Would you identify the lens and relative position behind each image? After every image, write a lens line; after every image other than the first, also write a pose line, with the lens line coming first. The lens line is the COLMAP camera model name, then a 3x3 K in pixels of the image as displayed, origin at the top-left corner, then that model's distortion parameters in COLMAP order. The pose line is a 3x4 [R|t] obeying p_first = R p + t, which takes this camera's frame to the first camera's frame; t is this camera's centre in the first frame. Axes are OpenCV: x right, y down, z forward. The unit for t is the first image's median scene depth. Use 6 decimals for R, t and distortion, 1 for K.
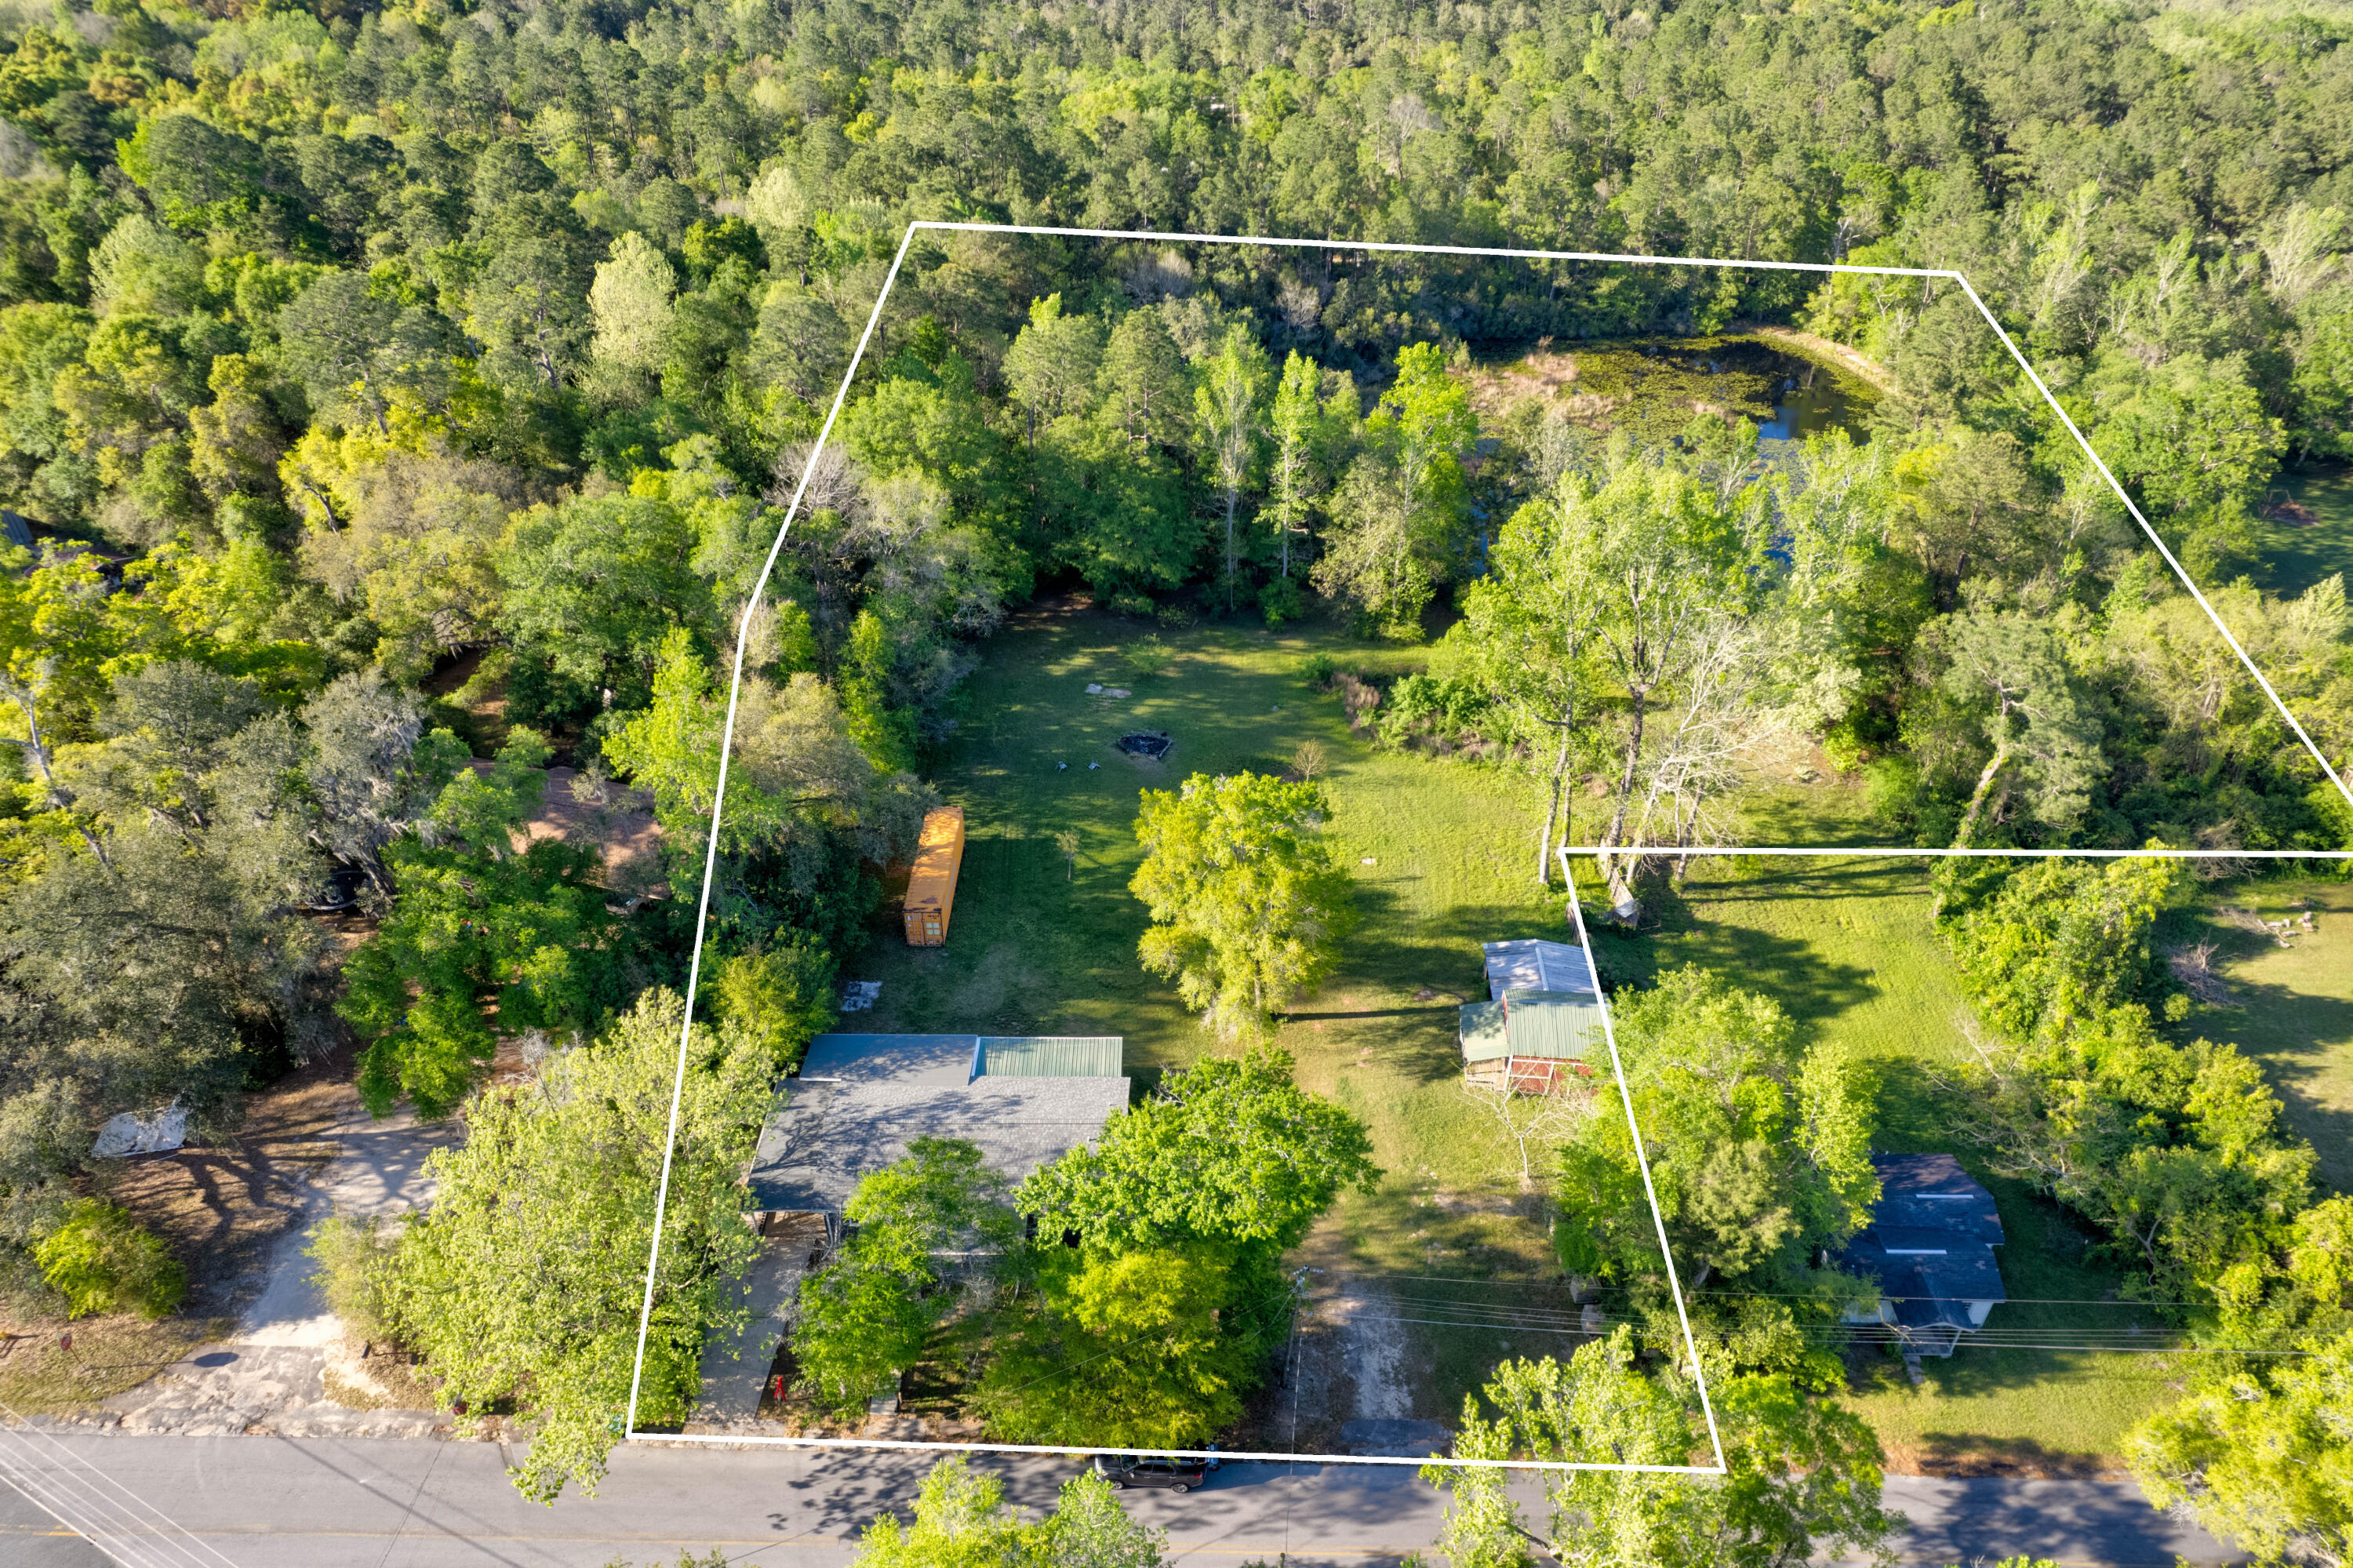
lens RADIAL K [[1498.4, 0, 1176.5], [0, 1498.4, 784.0], [0, 0, 1]] dist [-0.055246, 0.001474]
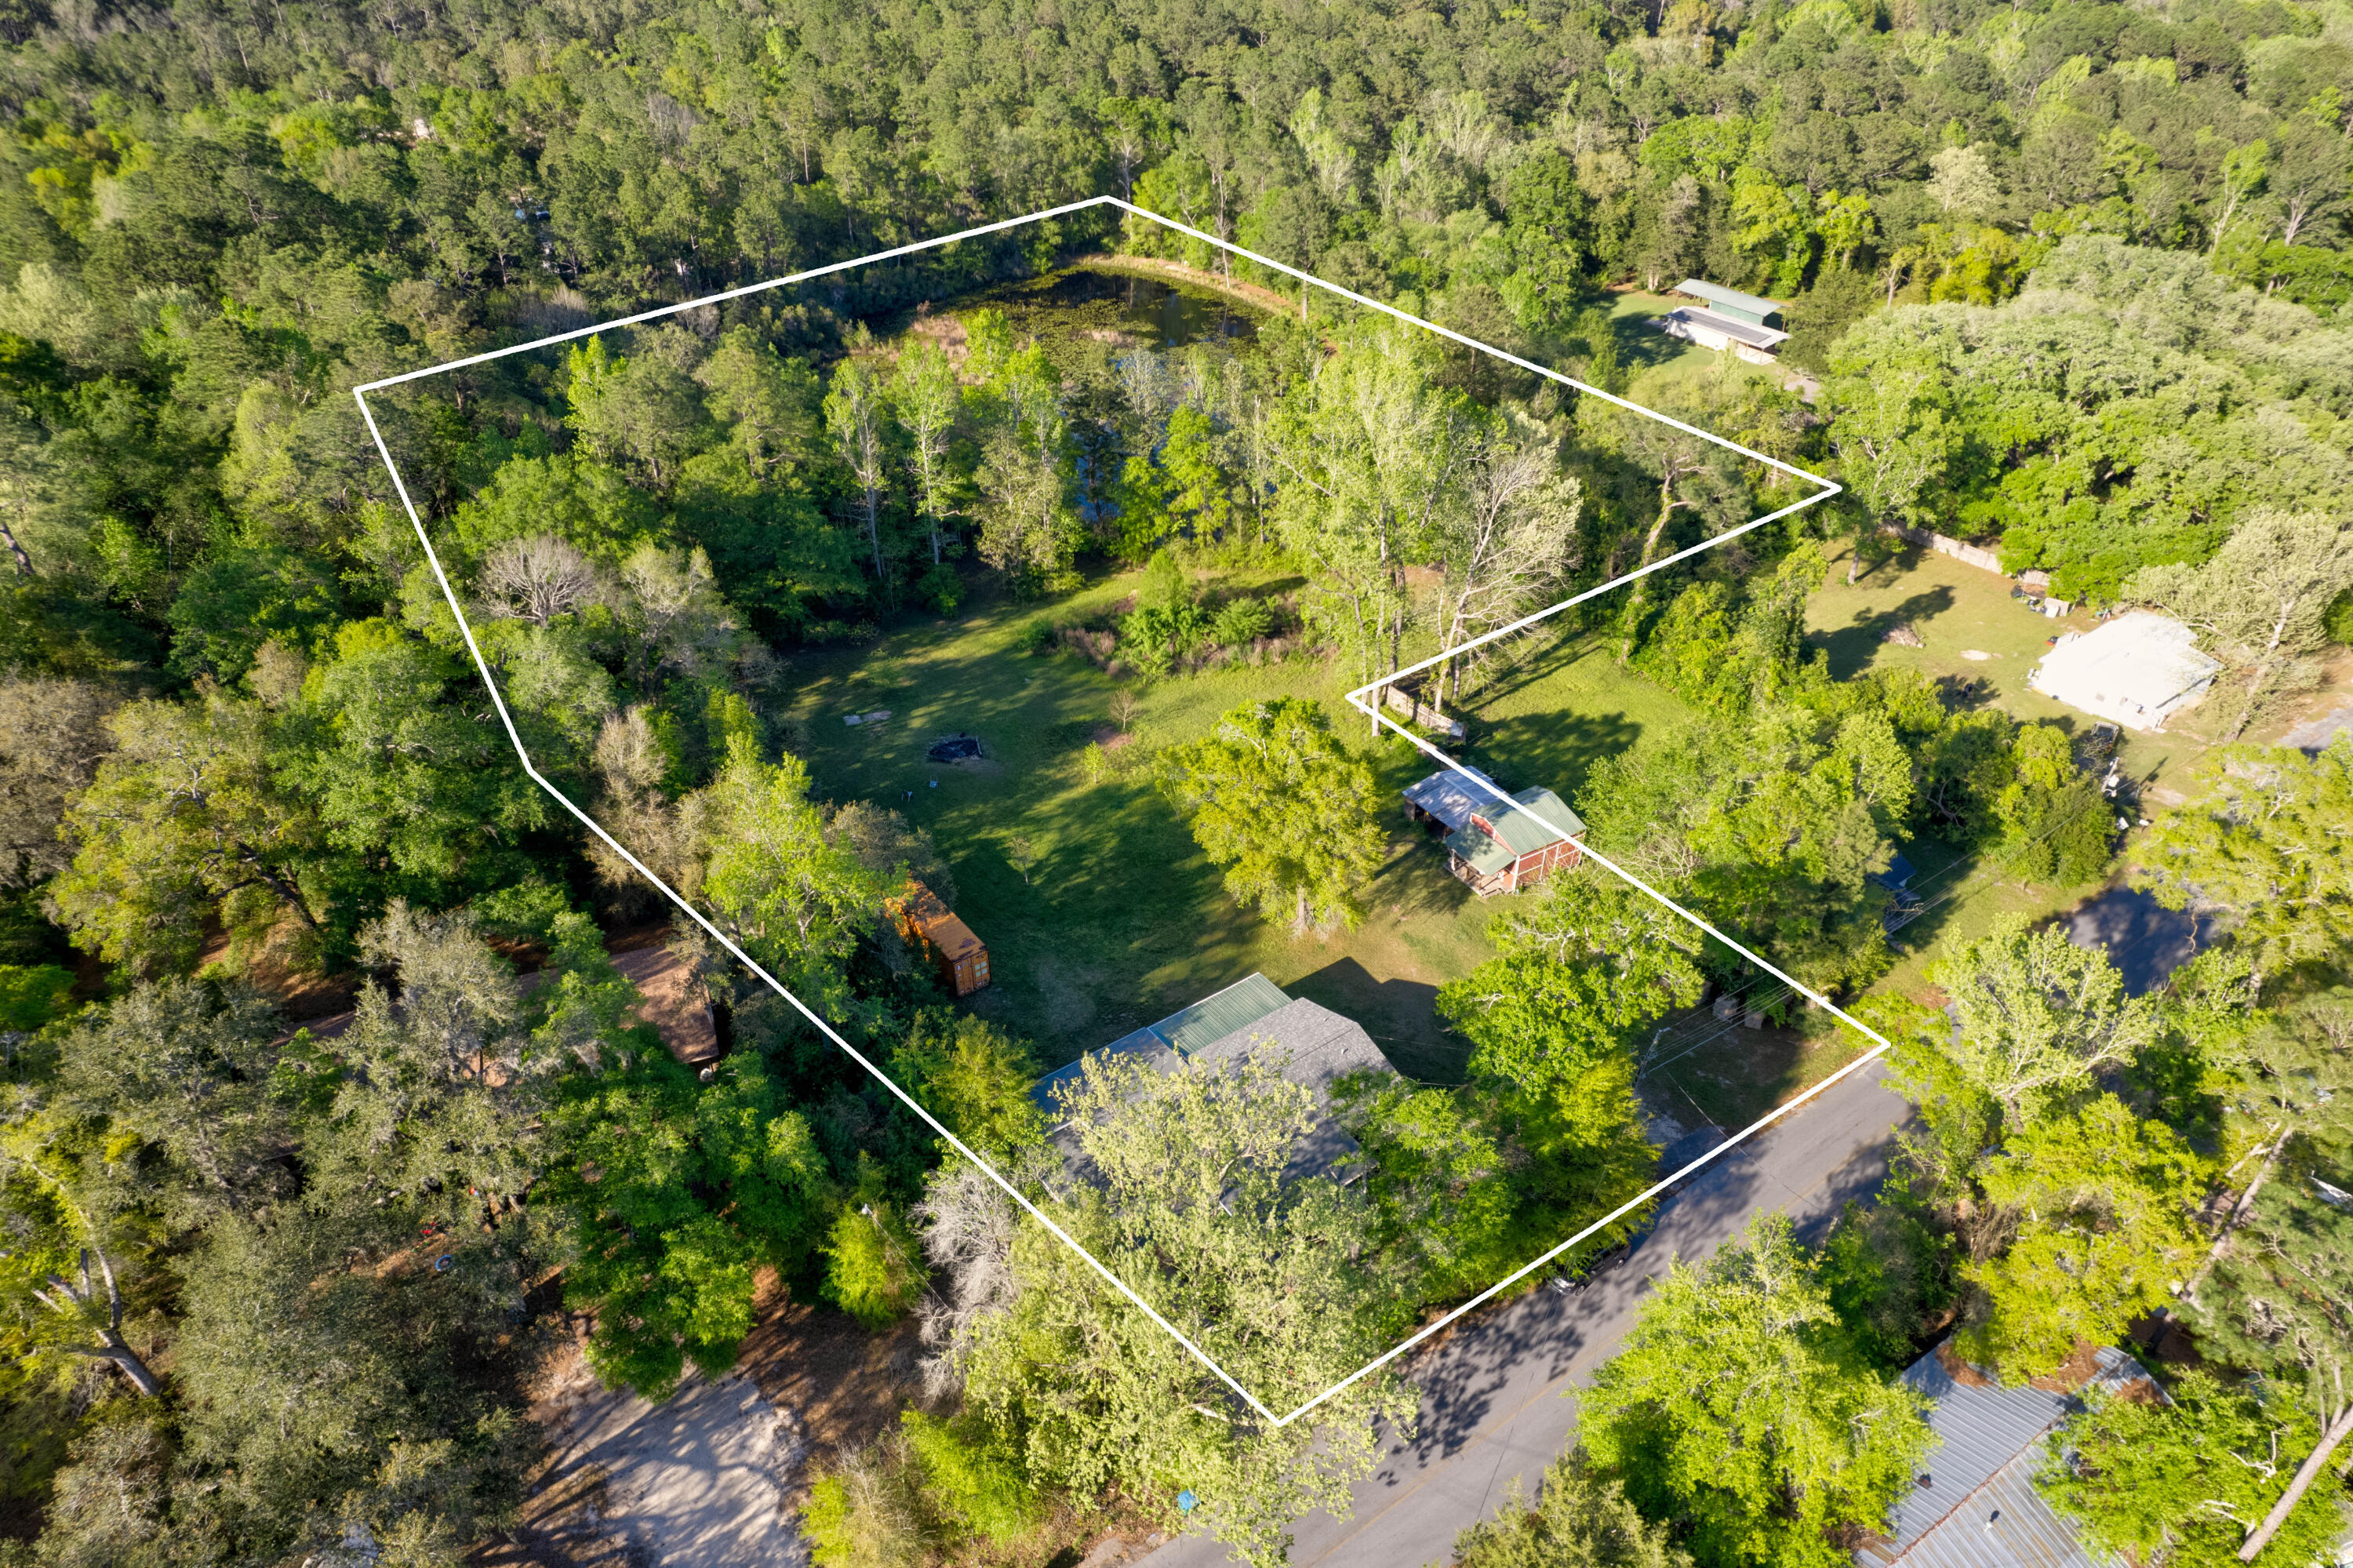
lens RADIAL K [[1498.4, 0, 1176.5], [0, 1498.4, 784.0], [0, 0, 1]] dist [-0.055246, 0.001474]
pose [[0.811400, -0.334888, 0.479041, -0.339053], [0.329786, 0.938974, 0.097827, -0.047480], [-0.482568, 0.078604, 0.872324, 0.064701]]
